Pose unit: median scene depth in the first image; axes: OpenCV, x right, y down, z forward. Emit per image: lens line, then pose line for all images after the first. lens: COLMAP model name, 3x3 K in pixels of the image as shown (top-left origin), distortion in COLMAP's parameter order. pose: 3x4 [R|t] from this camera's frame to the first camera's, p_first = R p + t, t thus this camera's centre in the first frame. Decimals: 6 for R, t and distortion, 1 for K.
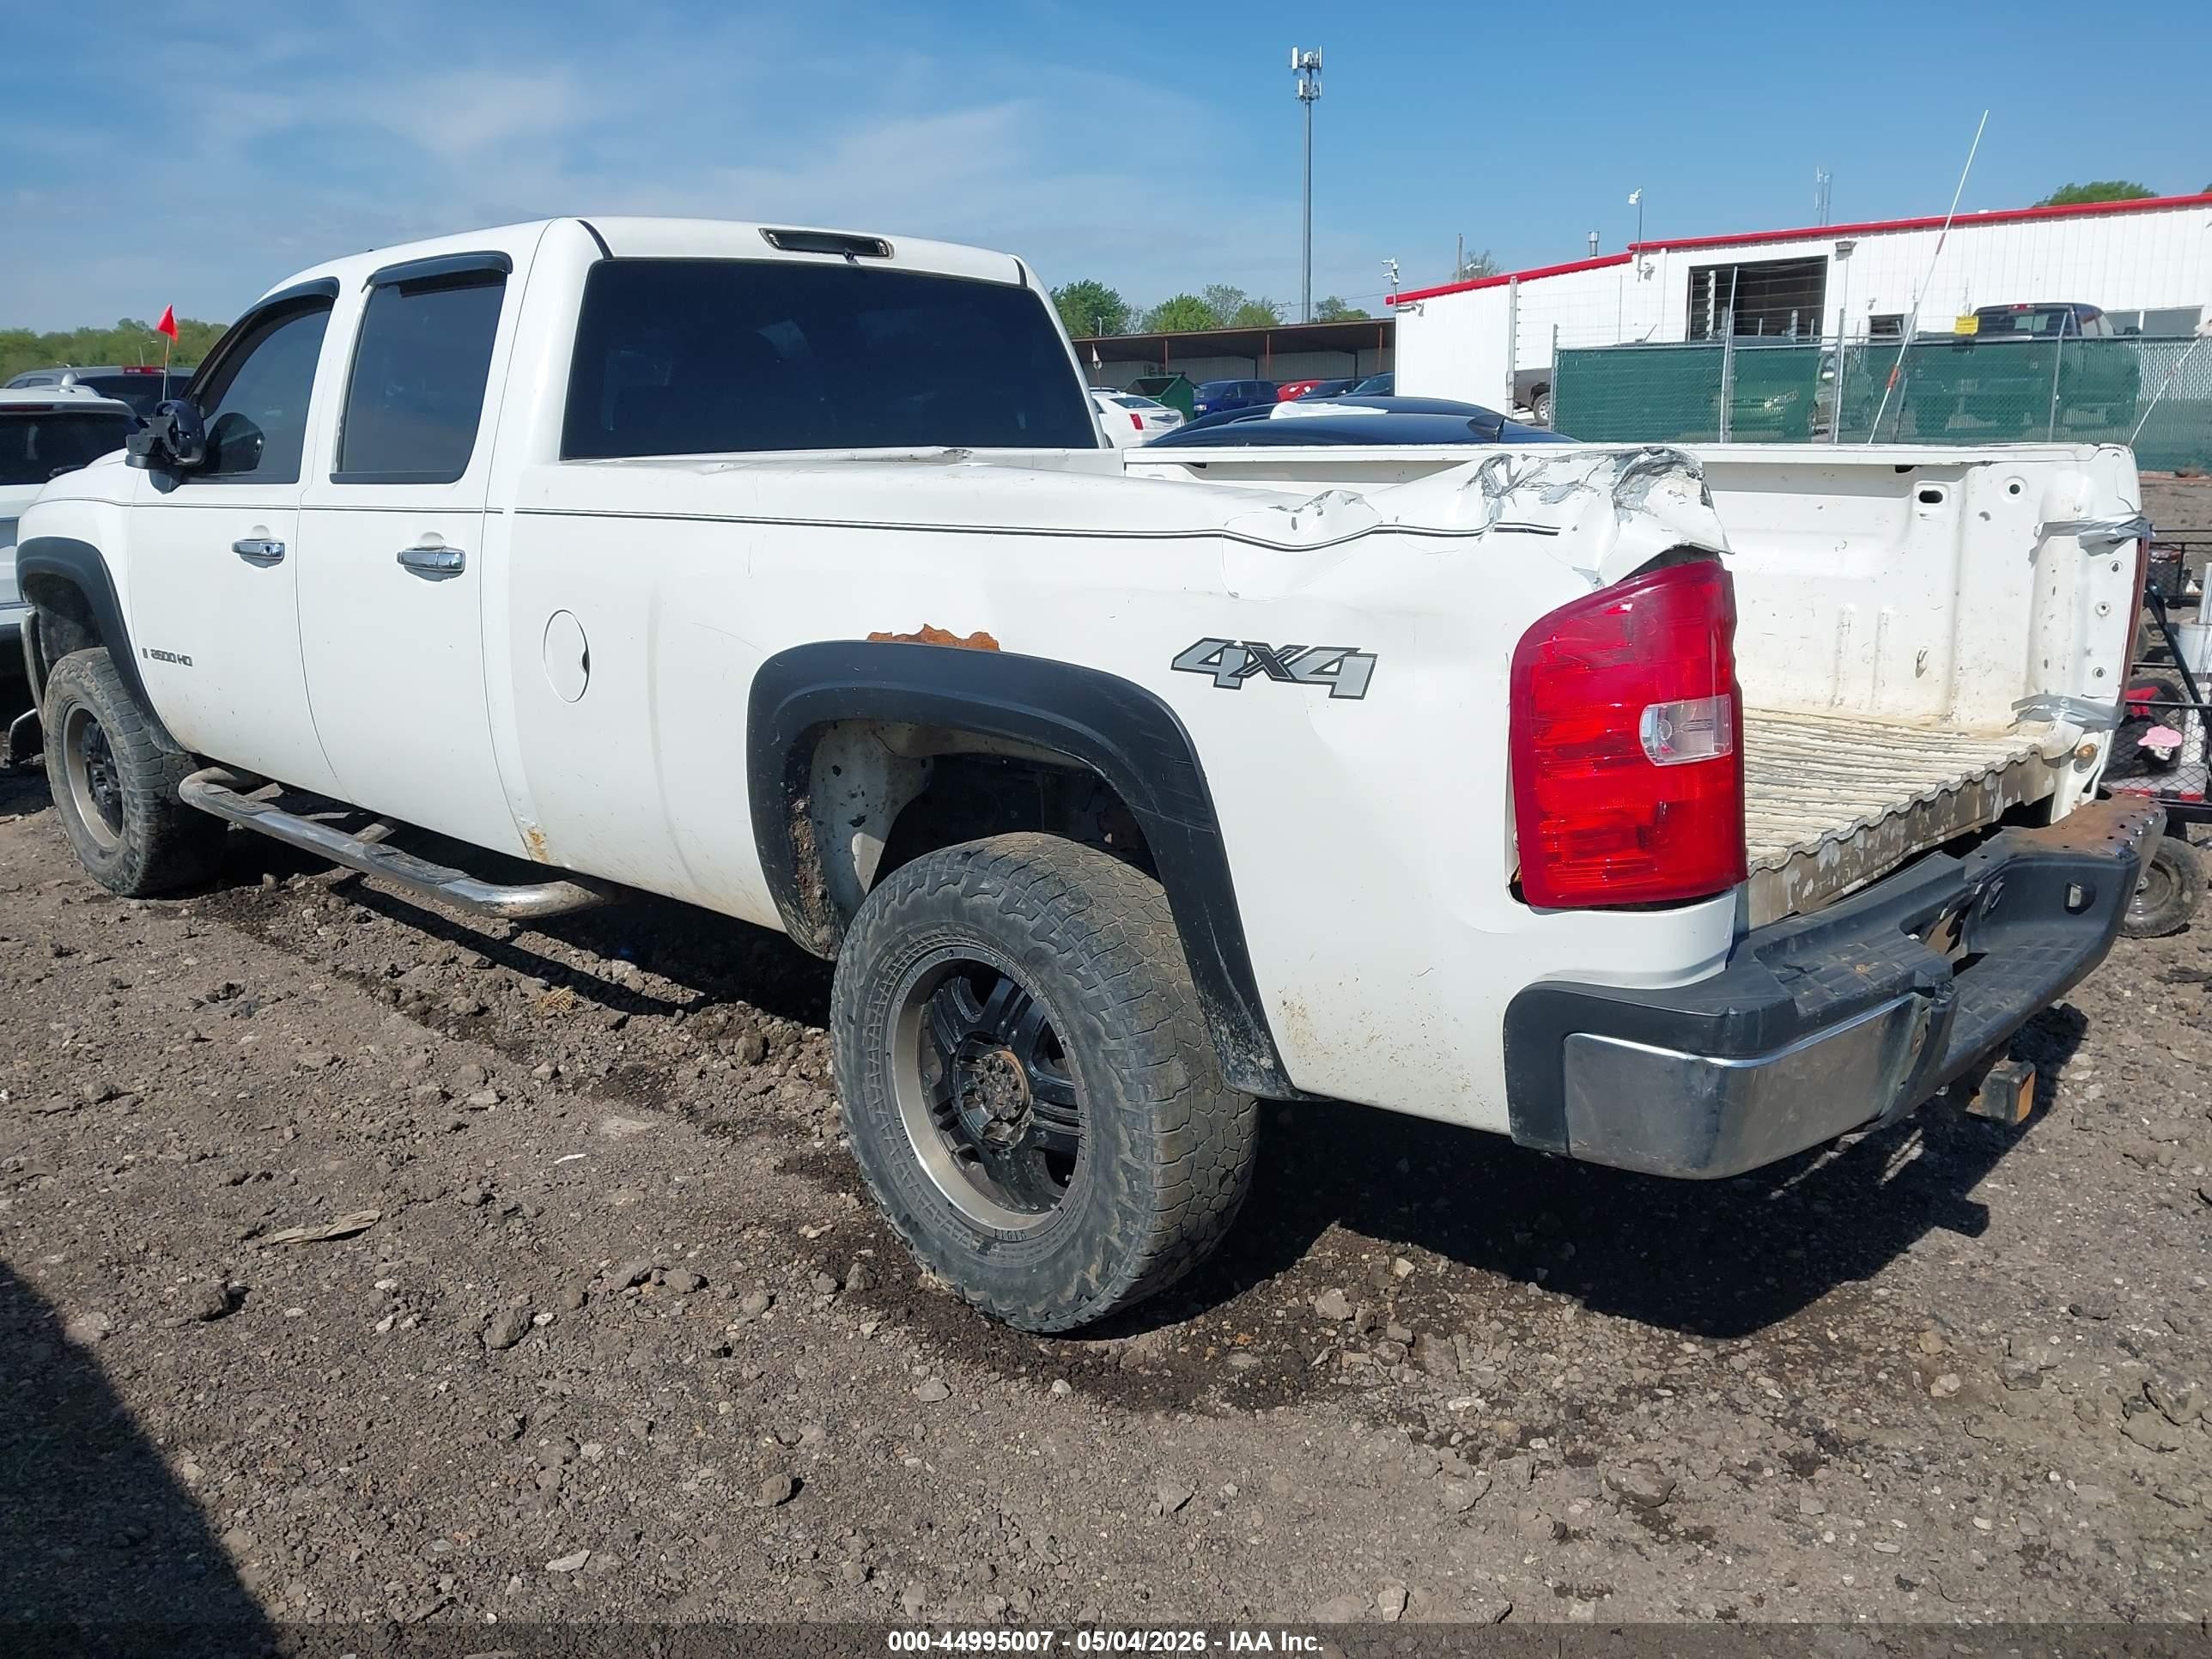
lens RADIAL K [[1729.3, 0, 1131.4], [0, 1729.3, 818.8], [0, 0, 1]] dist [0.022704, -0.011024]
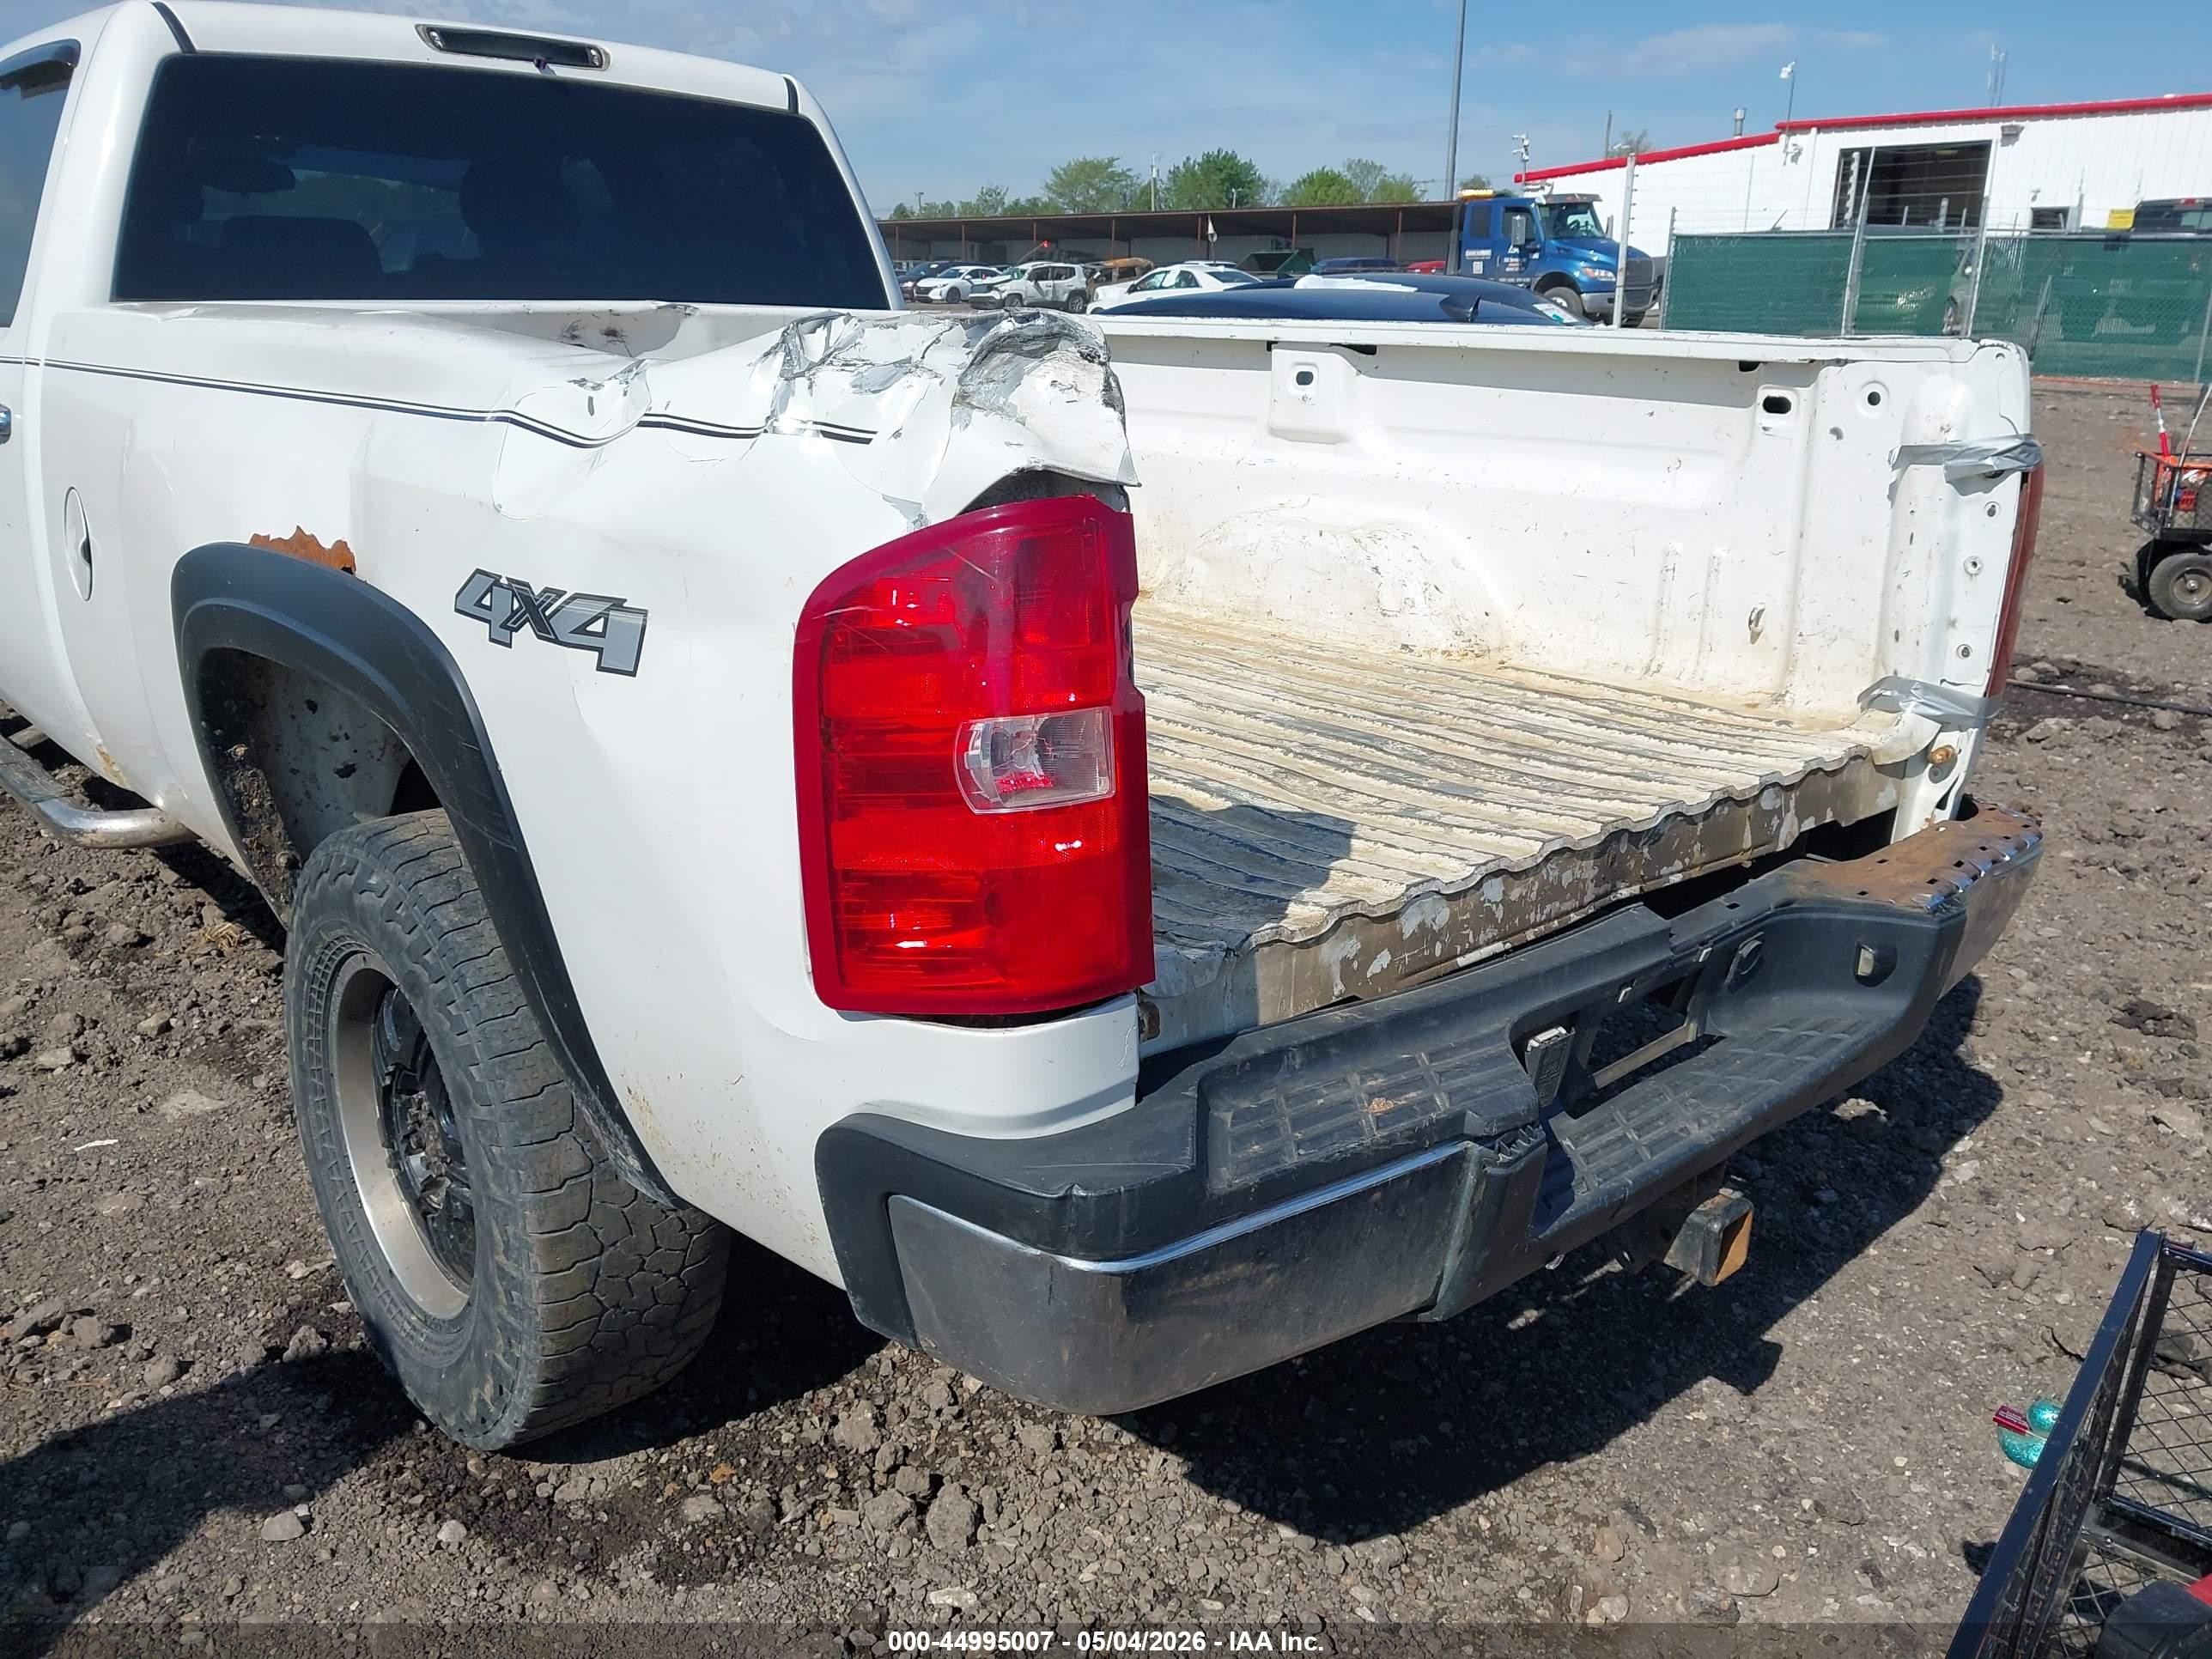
lens RADIAL K [[1727.6, 0, 1135.6], [0, 1727.6, 825.5], [0, 0, 1]] dist [0.034994, -0.040674]
pose [[0.996931, 0.049412, -0.060719, 0.242838], [-0.045090, 0.996485, 0.070595, -0.044743], [0.063993, -0.067641, 0.995655, 0.221049]]
